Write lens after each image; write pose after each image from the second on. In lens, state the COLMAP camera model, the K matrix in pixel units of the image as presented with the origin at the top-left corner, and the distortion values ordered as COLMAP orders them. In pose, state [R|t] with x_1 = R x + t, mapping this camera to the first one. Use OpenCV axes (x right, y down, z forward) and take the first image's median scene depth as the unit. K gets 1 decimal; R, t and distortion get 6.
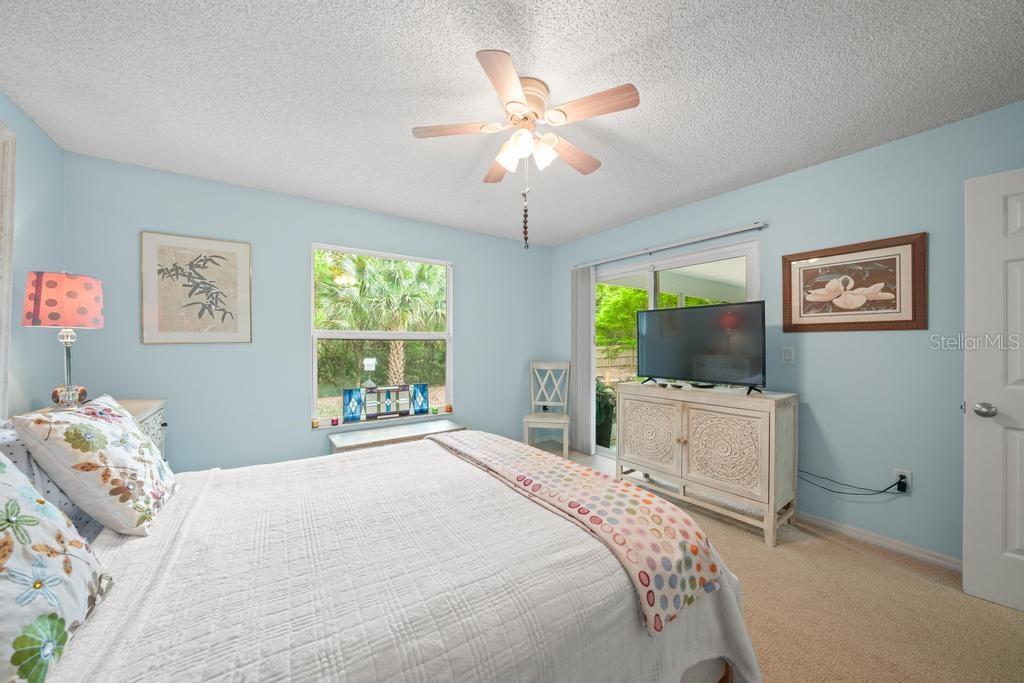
lens RADIAL K [[369.9, 0, 521.6], [0, 369.9, 345.1], [0, 0, 1]] dist [-0.024162, 0.005128]
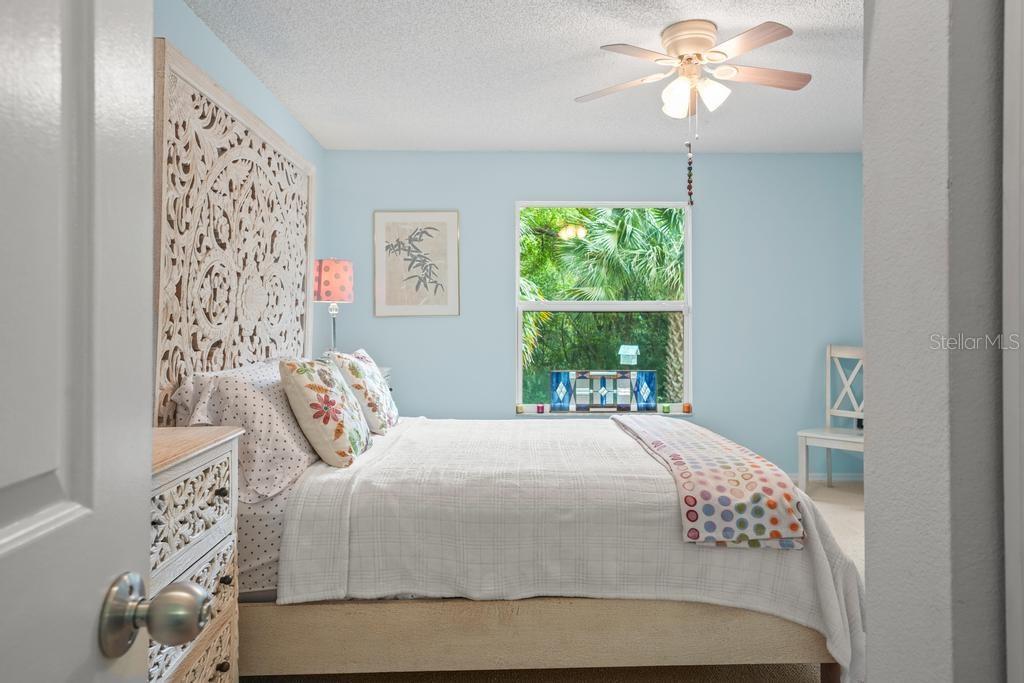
lens RADIAL K [[746.2, 0, 529.1], [0, 746.2, 318.9], [0, 0, 1]] dist [0.047335, 0.001915]
pose [[0.834167, -0.007404, -0.551462, 0.485423], [-0.001205, 0.999883, -0.015247, 0.032004], [0.551510, 0.013382, 0.834061, -0.520414]]
